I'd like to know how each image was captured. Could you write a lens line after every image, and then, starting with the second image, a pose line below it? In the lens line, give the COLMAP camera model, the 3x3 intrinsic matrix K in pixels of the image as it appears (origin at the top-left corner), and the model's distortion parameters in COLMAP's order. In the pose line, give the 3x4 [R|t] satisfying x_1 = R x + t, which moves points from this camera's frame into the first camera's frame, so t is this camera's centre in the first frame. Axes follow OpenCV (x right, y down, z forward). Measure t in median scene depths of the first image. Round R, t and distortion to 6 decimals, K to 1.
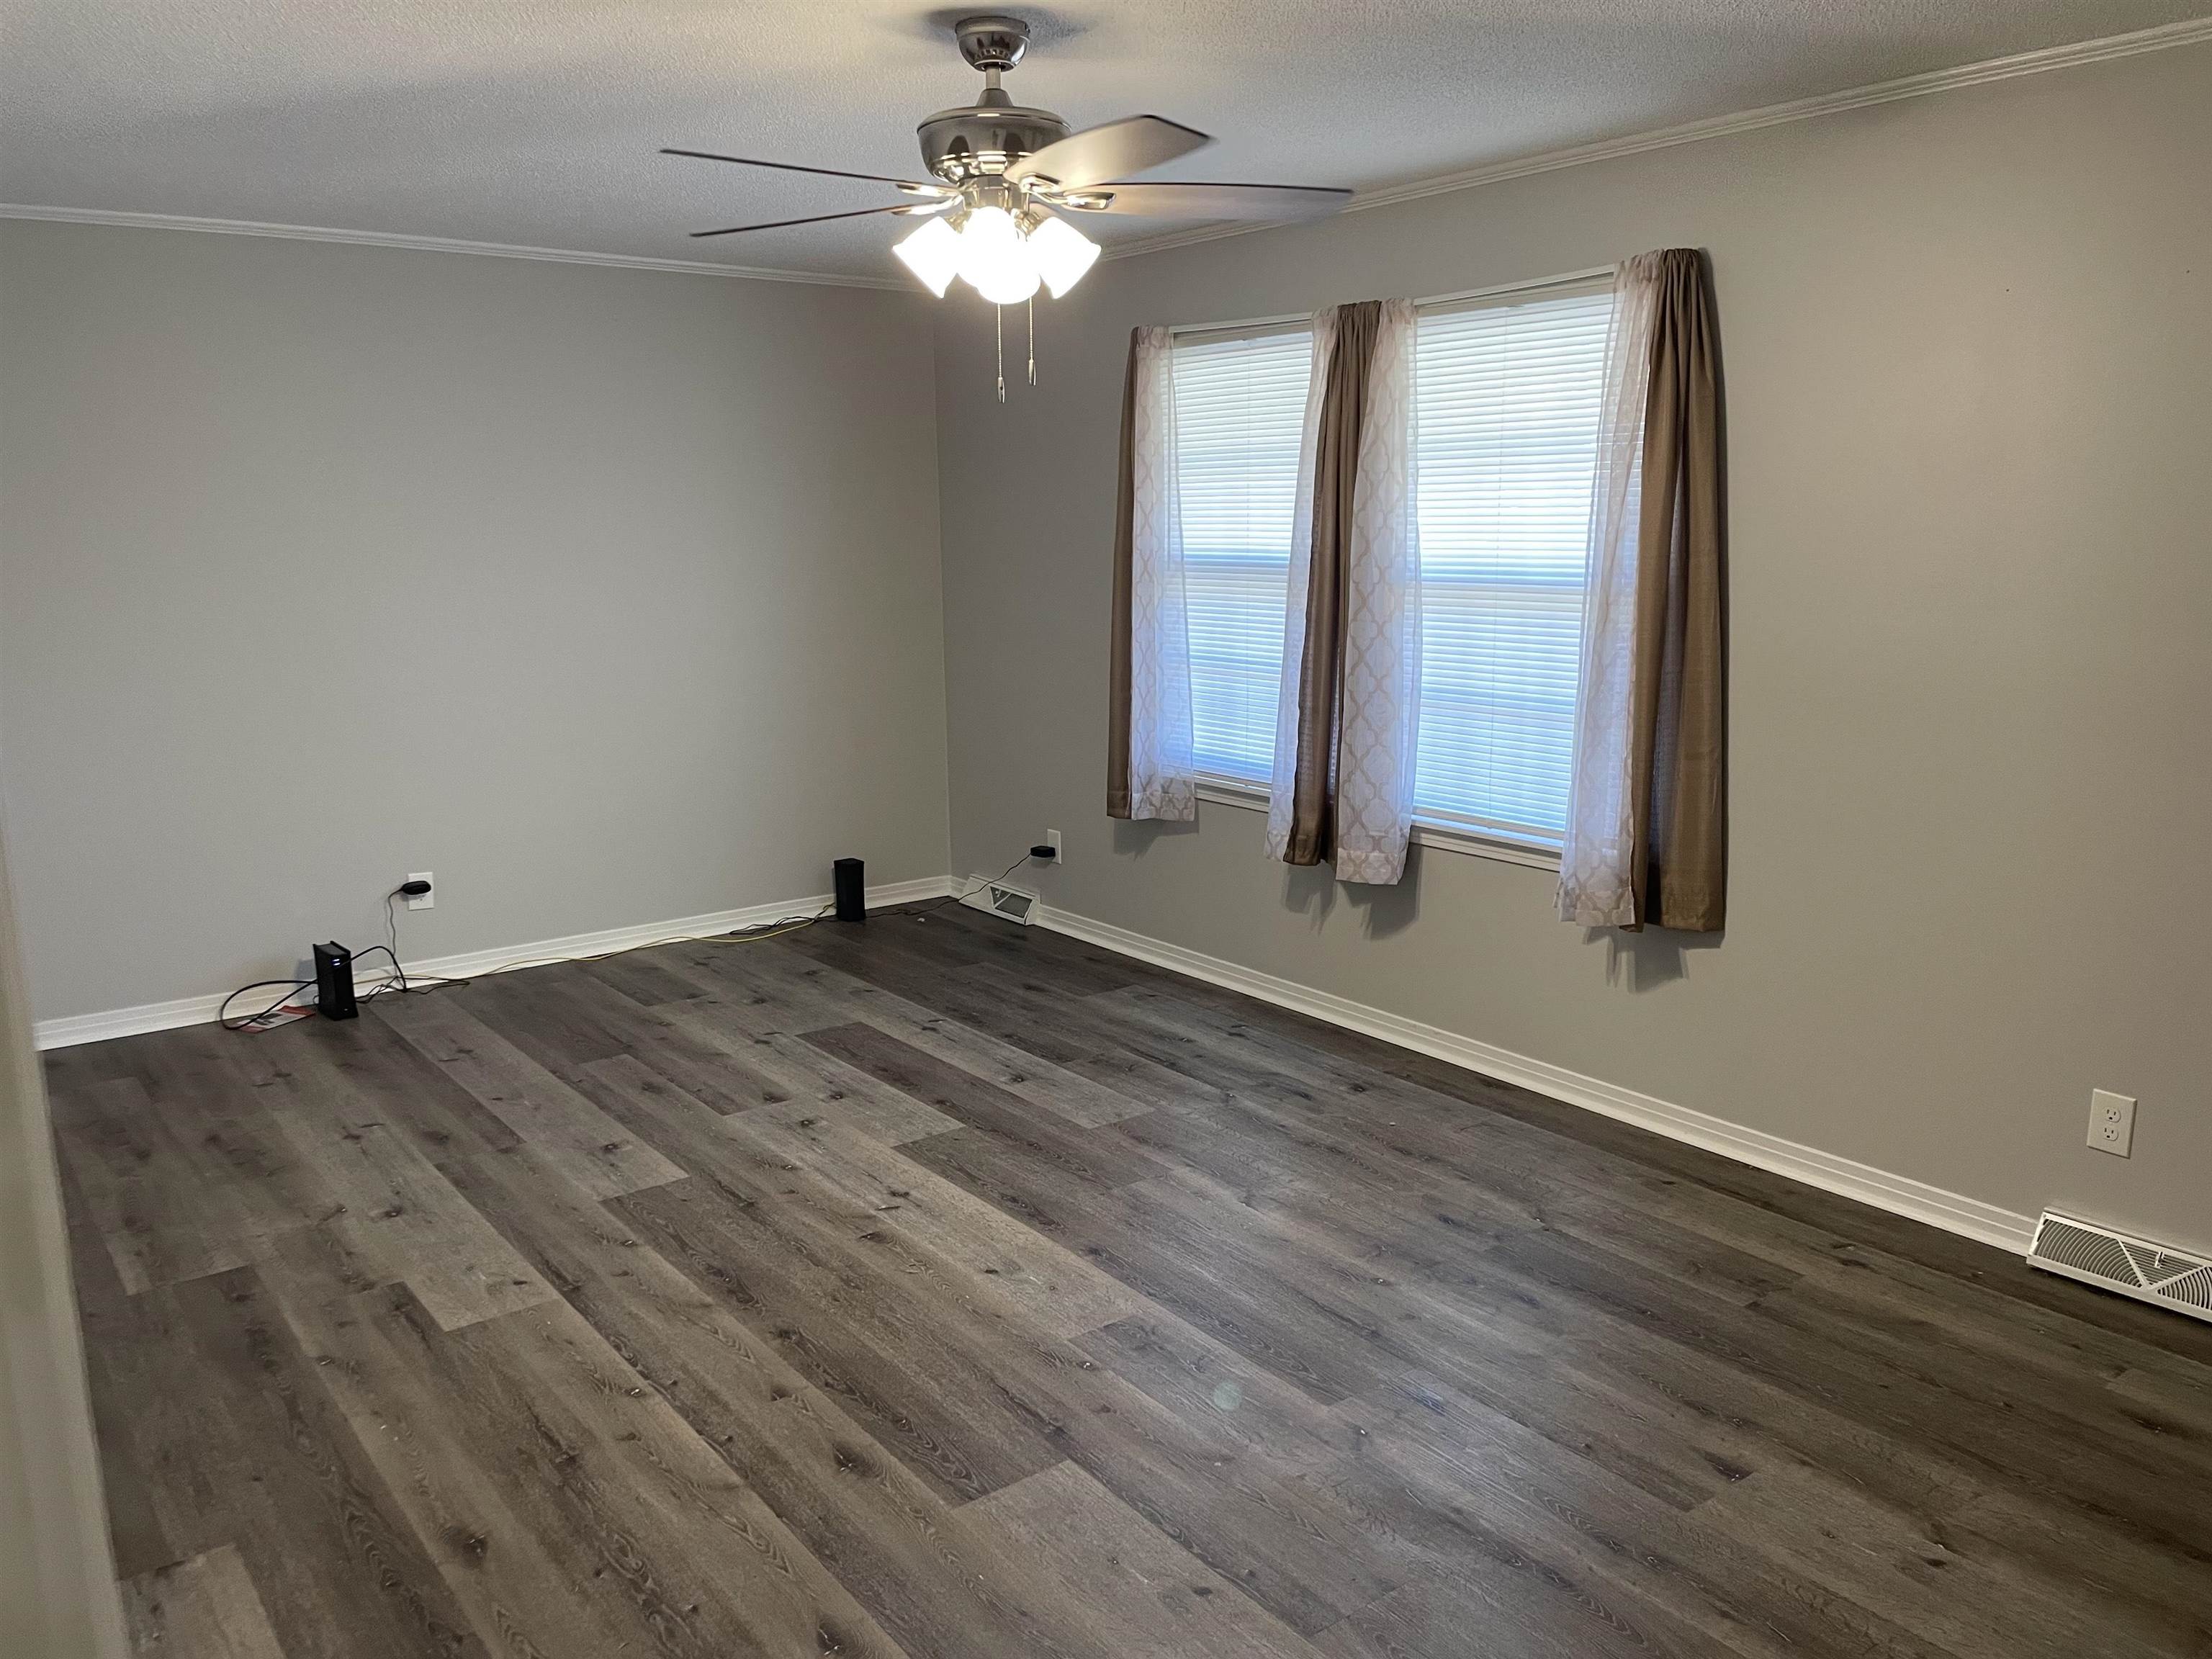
lens RADIAL K [[1687.1, 0, 1115.8], [0, 1687.1, 832.9], [0, 0, 1]] dist [0.022932, -0.017508]
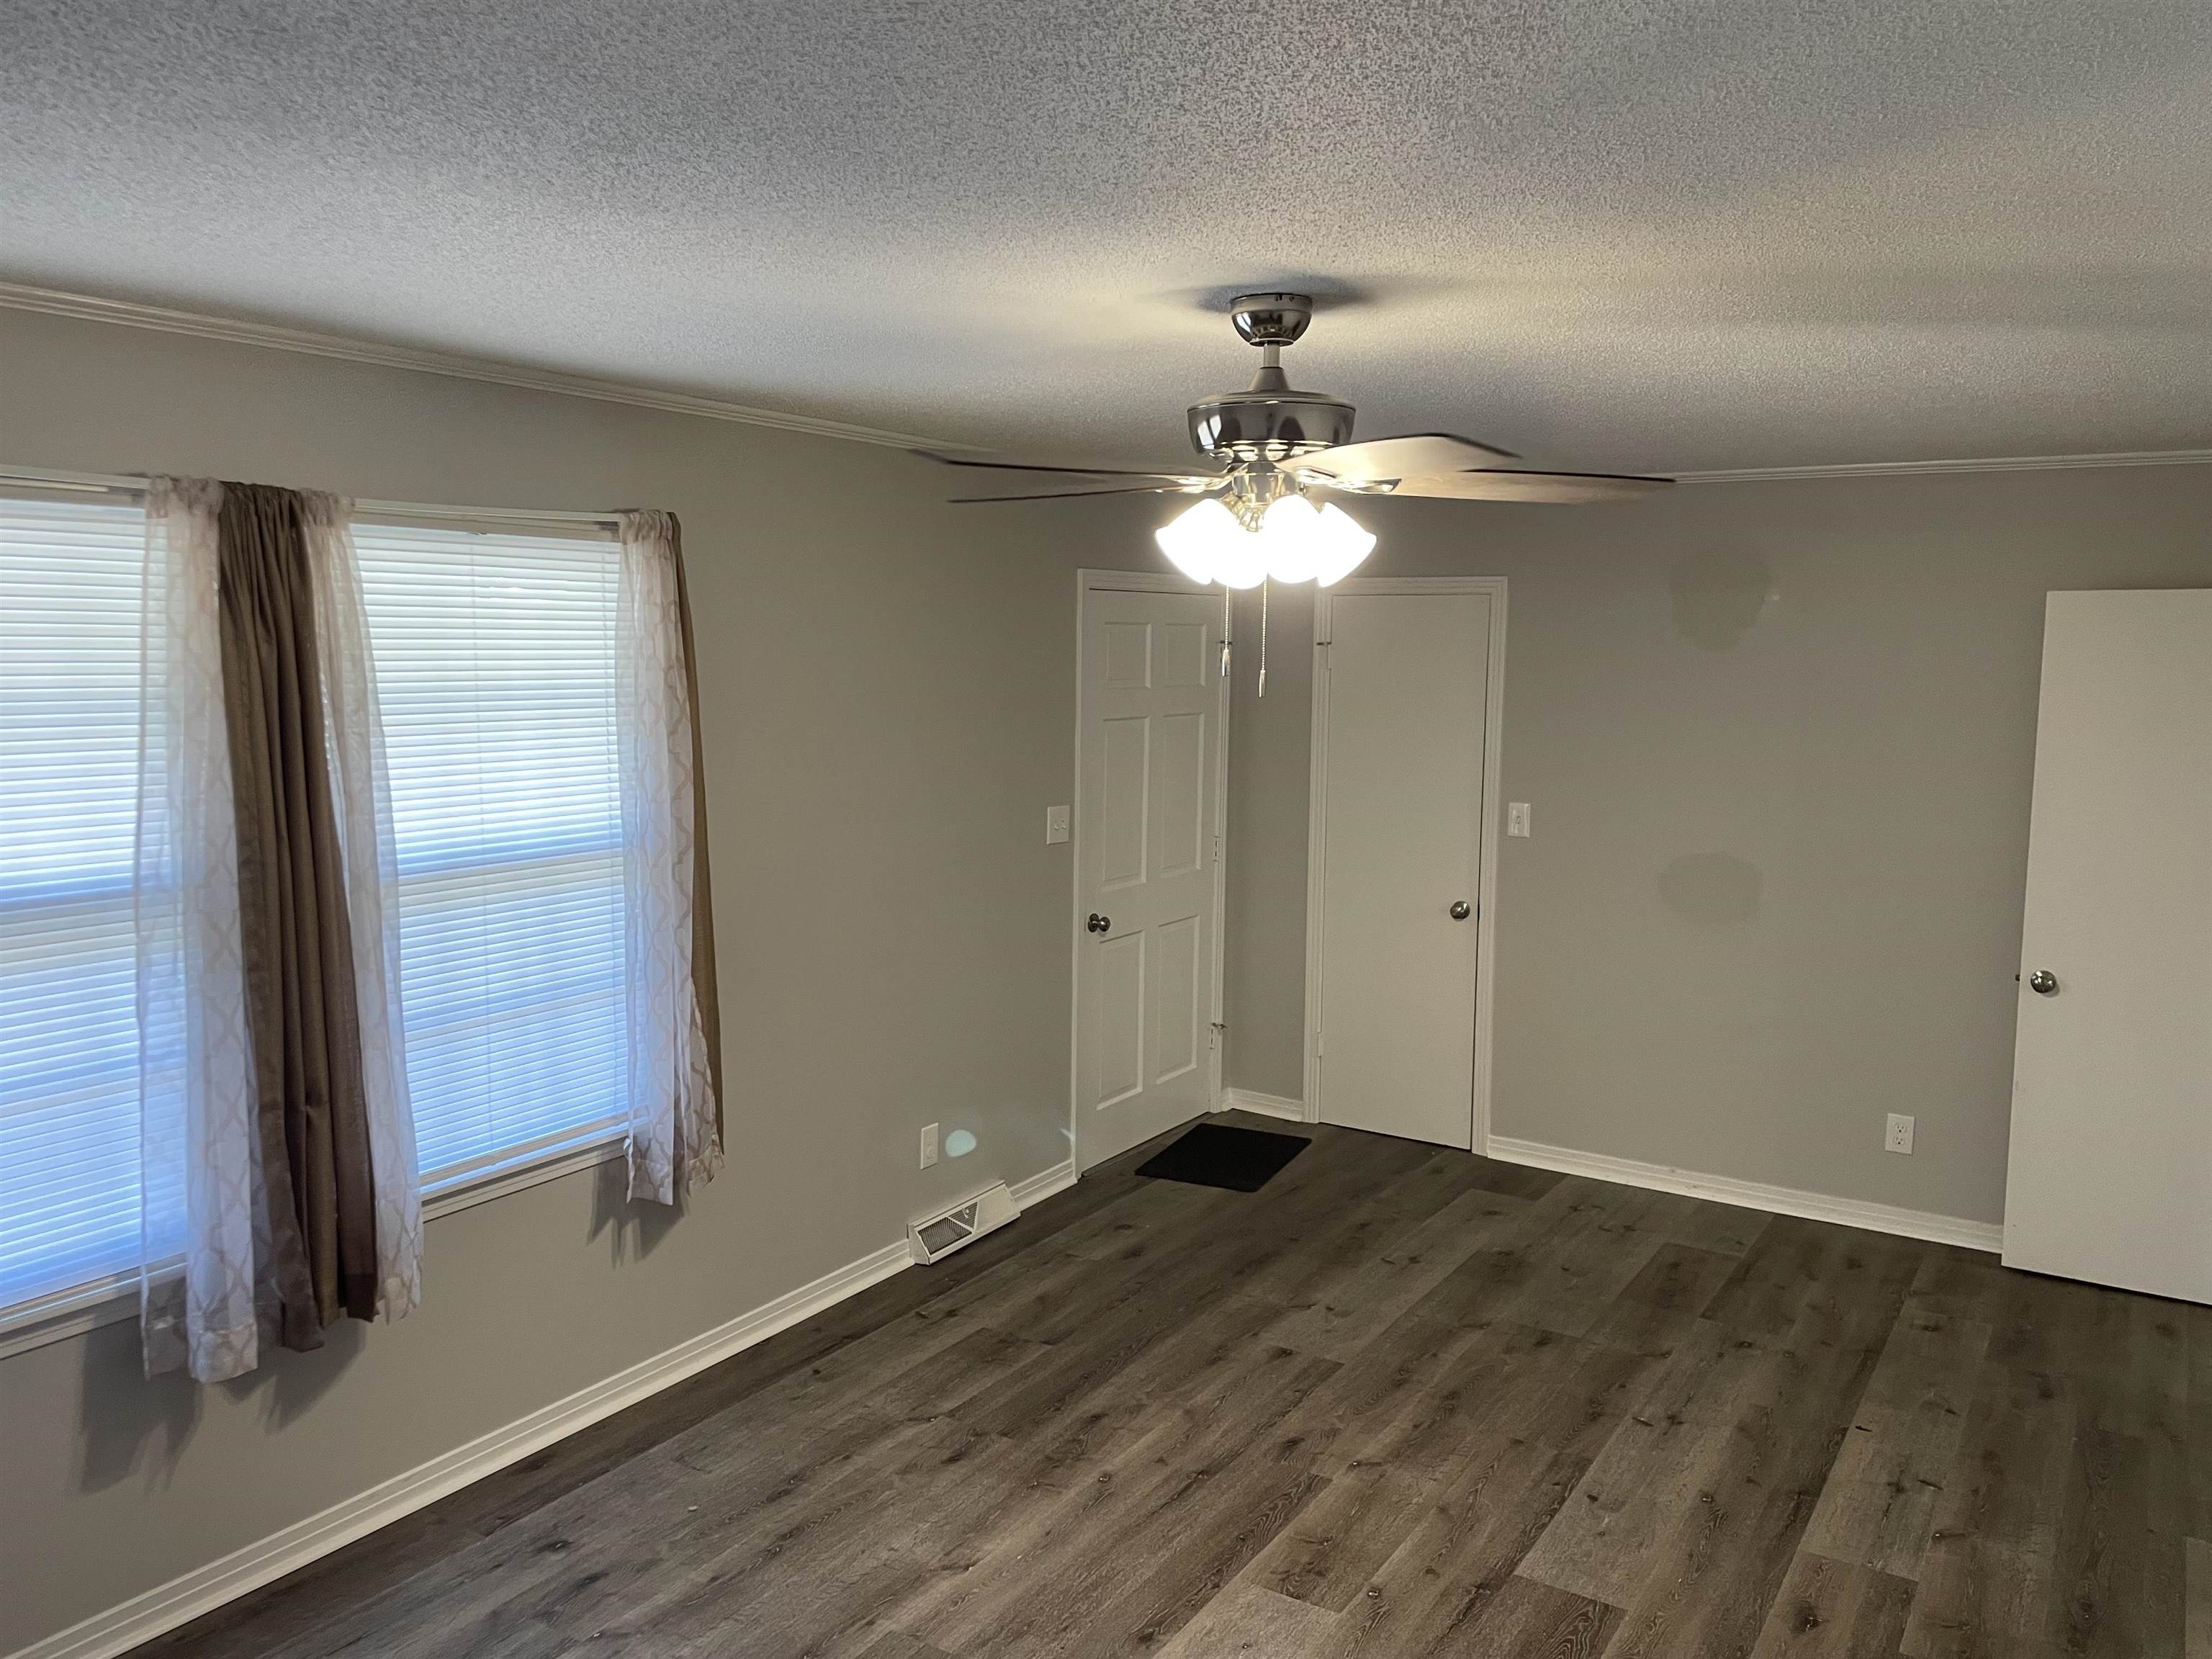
lens RADIAL K [[1687.1, 0, 1104.0], [0, 1687.1, 842.5], [0, 0, 1]] dist [0.022932, -0.017508]
pose [[-0.359102, -0.111139, 0.926657, -0.730738], [0.167173, 0.969167, 0.181021, -0.297027], [-0.918204, 0.219917, -0.329450, 1.155727]]
